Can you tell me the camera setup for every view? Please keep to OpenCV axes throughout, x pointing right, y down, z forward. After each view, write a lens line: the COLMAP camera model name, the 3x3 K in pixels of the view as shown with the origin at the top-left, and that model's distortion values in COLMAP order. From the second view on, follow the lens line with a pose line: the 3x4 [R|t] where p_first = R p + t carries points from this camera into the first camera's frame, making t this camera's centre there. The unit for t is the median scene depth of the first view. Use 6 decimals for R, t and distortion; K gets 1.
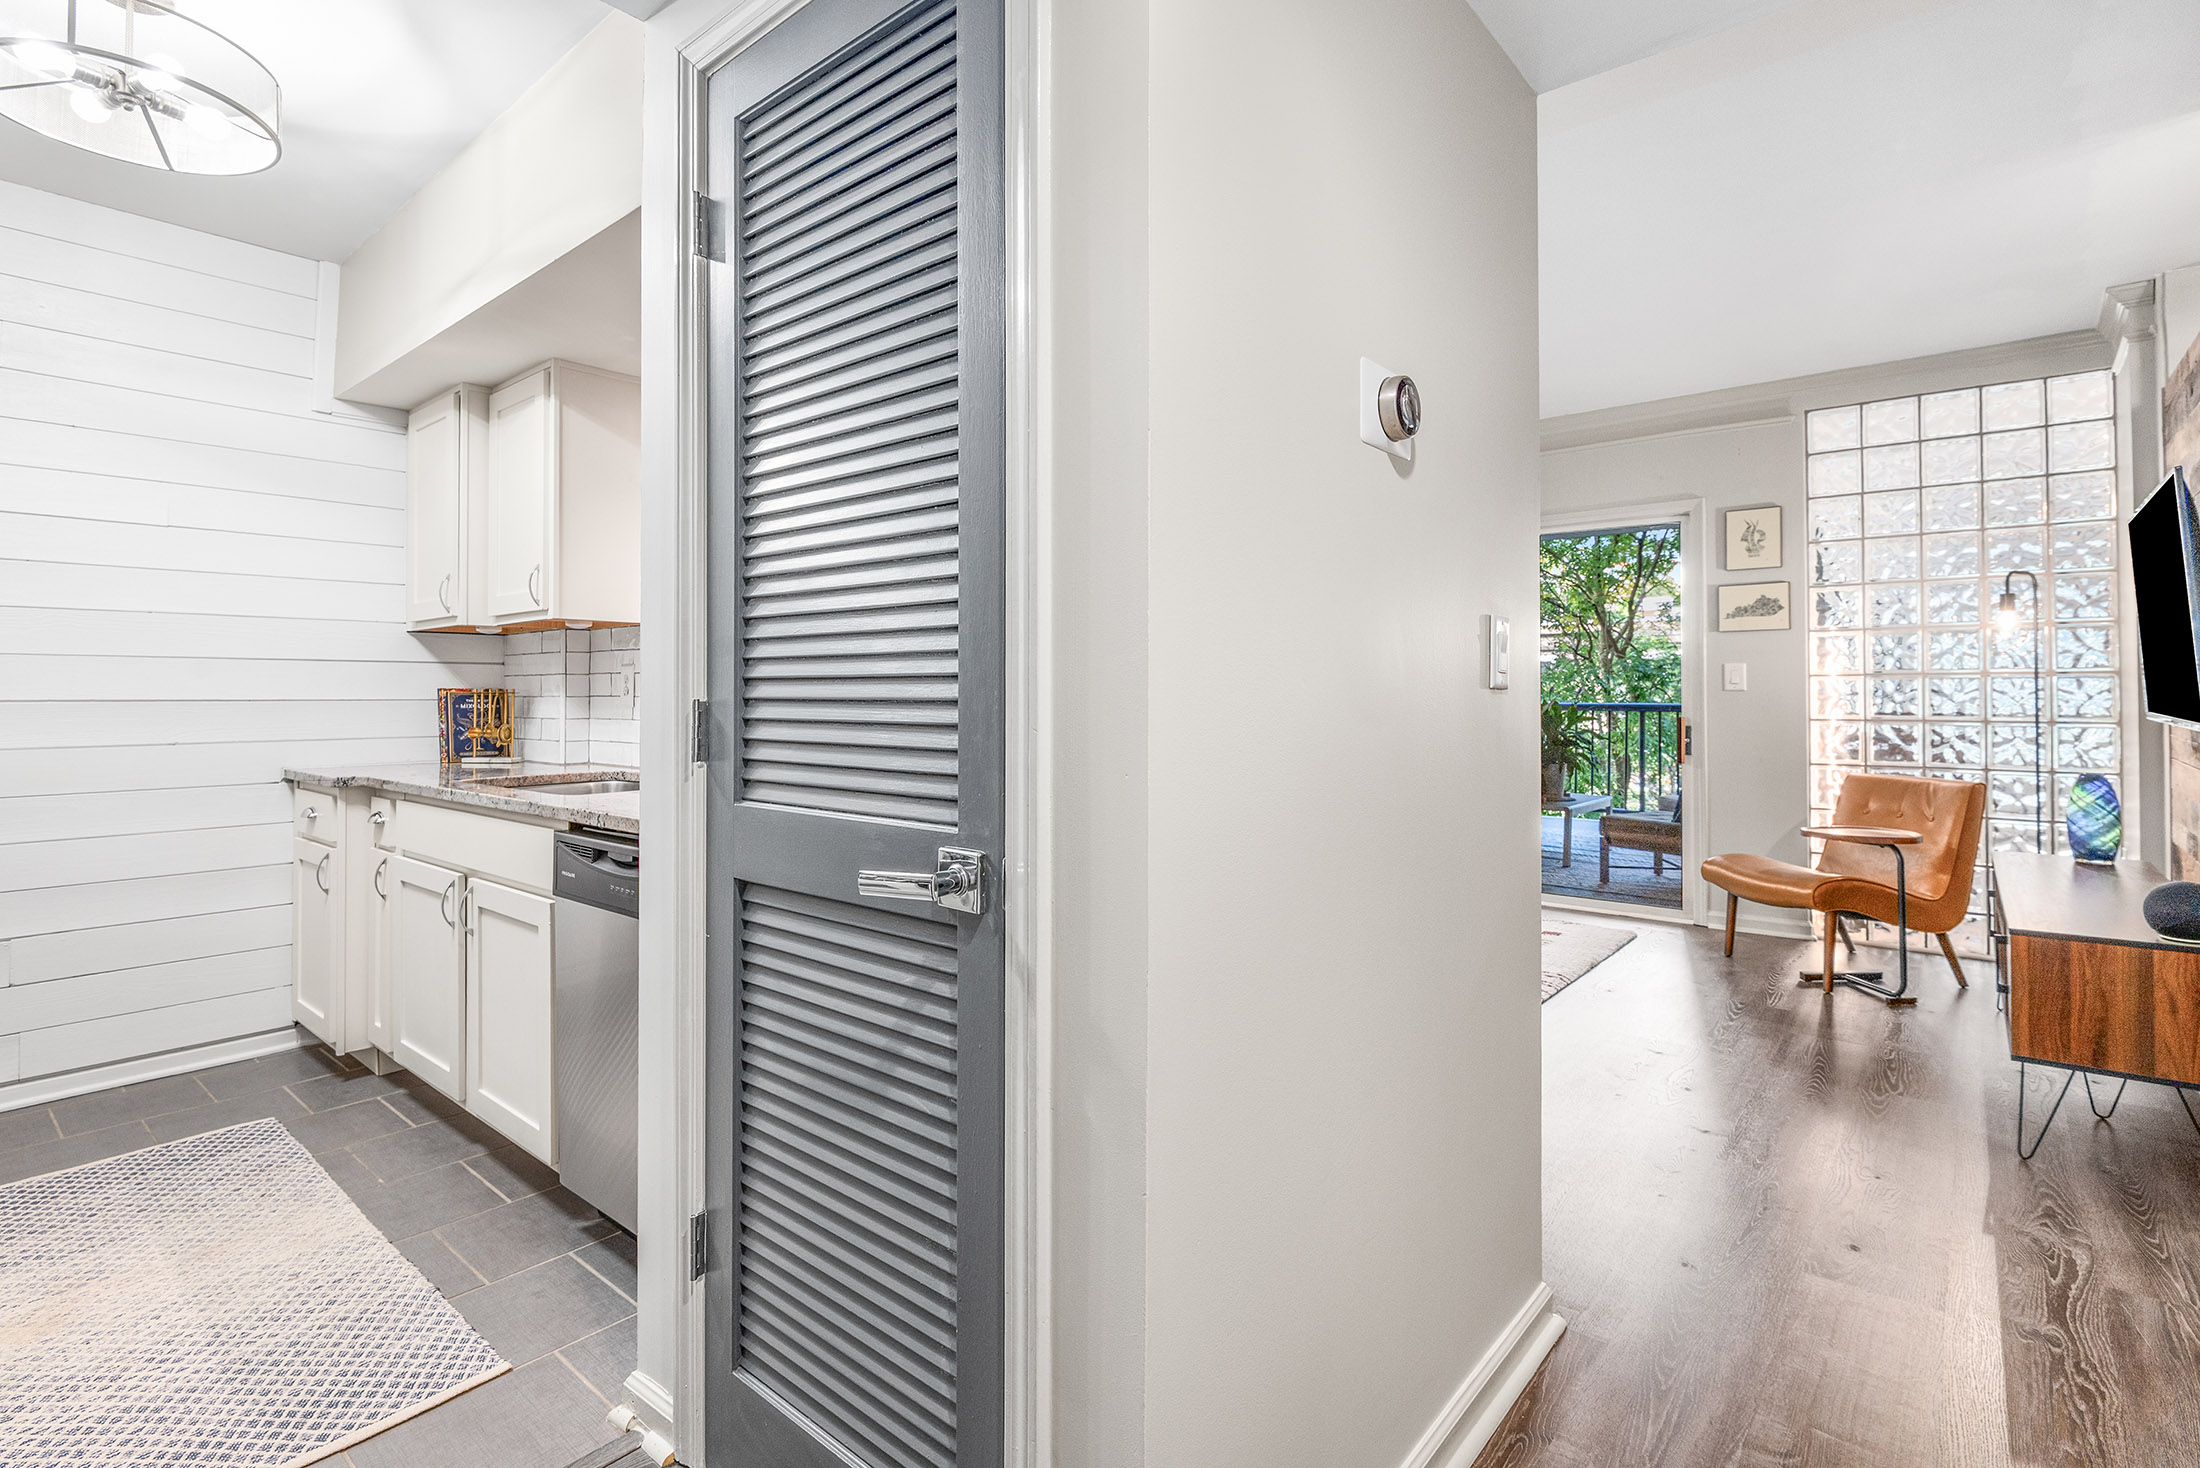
lens RADIAL K [[1052.8, 0, 1034.4], [0, 1052.8, 676.8], [0, 0, 1]] dist [-0.002691, 0.000298]
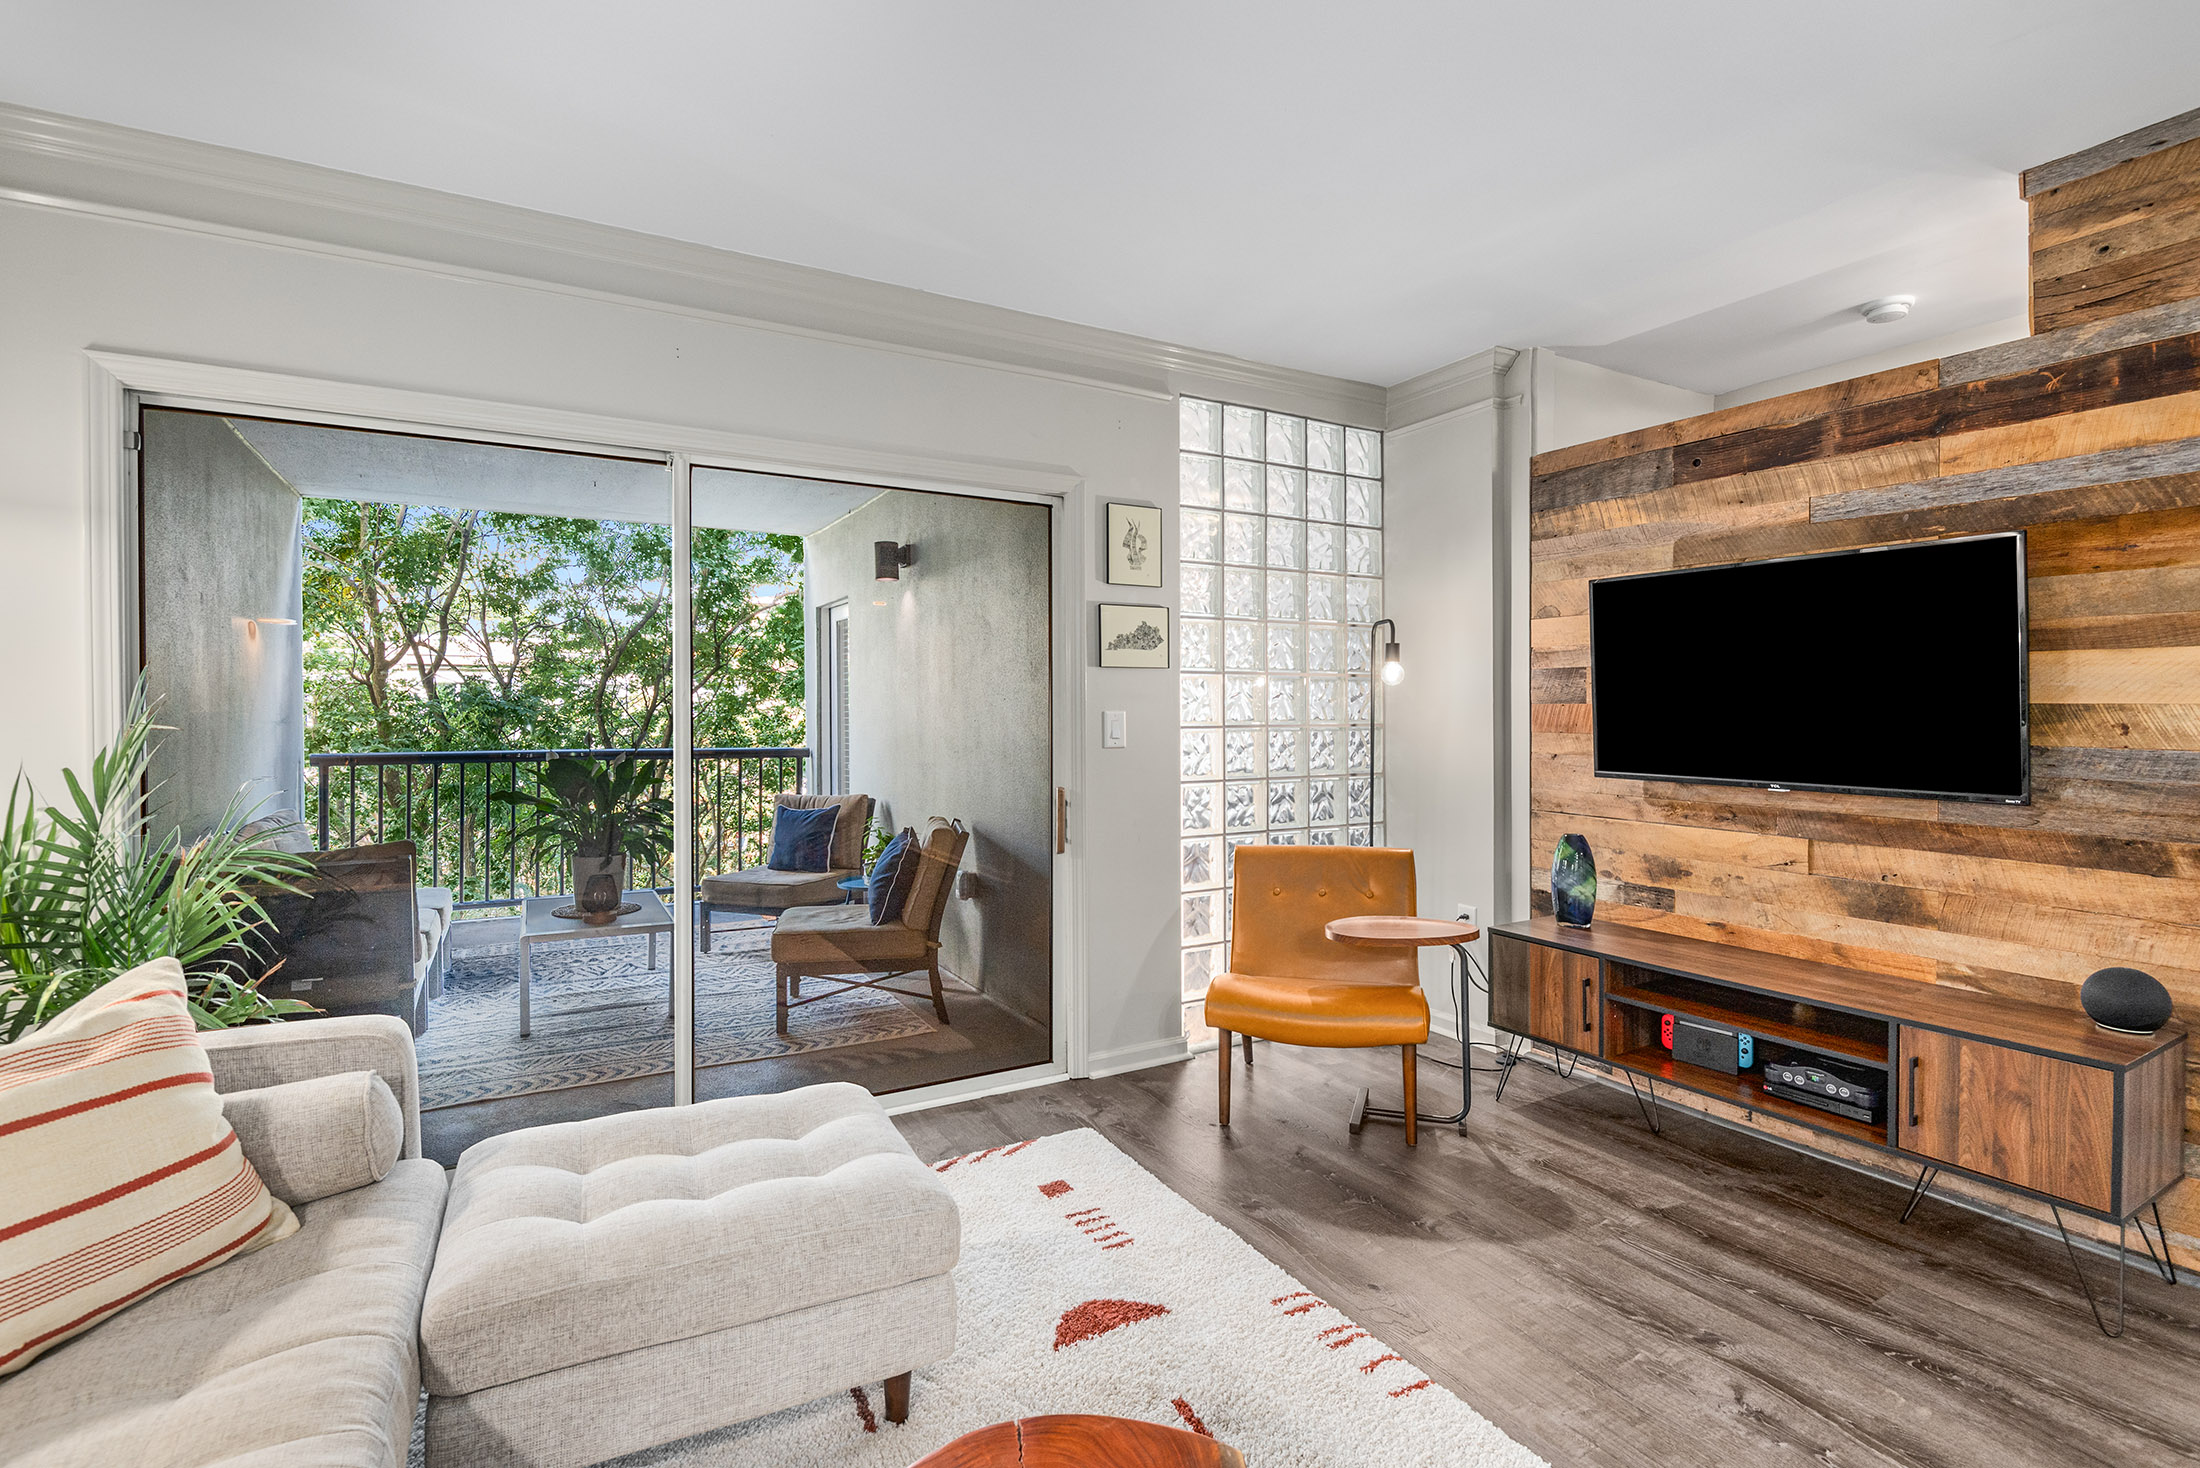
lens RADIAL K [[1014.4, 0, 1089.9], [0, 1014.4, 718.7], [0, 0, 1]] dist [0.003507, -0.000920]
pose [[0.306306, -0.009834, 0.951882, -0.016381], [-0.012777, 0.999814, 0.014440, -0.017980], [-0.951847, -0.016585, 0.306123, 0.820802]]
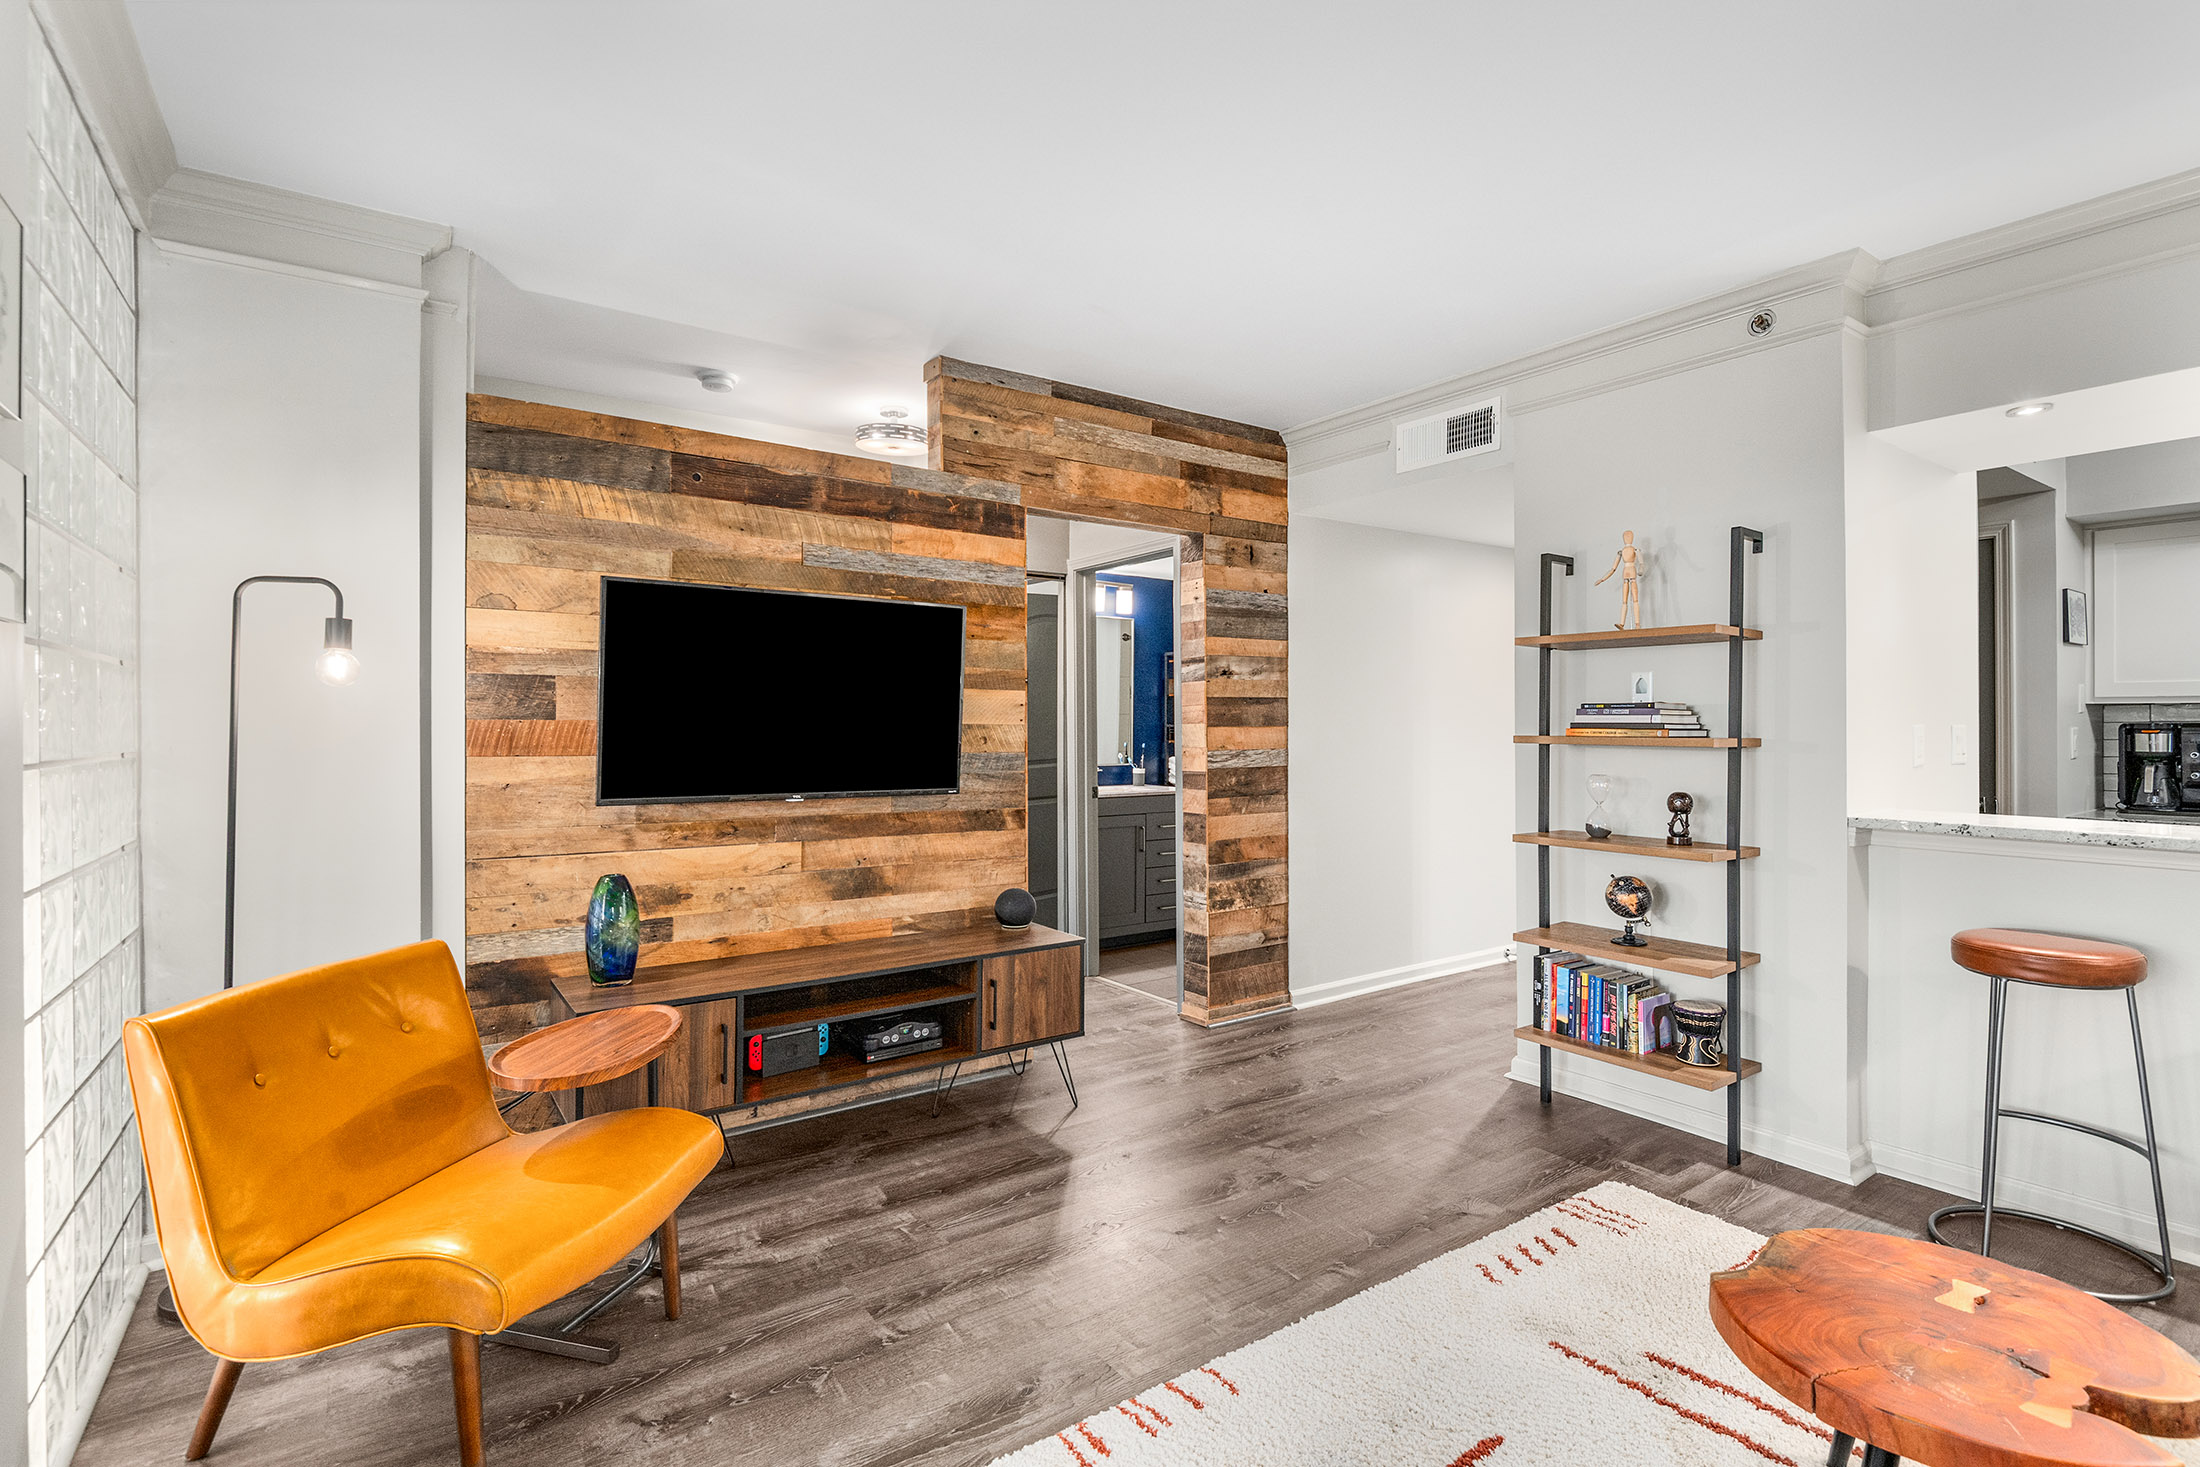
lens RADIAL K [[1014.4, 0, 1089.9], [0, 1014.4, 718.2], [0, 0, 1]] dist [0.003507, -0.000920]
pose [[-0.973389, -0.001264, 0.229154, 0.340598], [-0.006572, 0.999727, -0.022401, -0.012353], [-0.229063, -0.023311, -0.973132, 1.223021]]
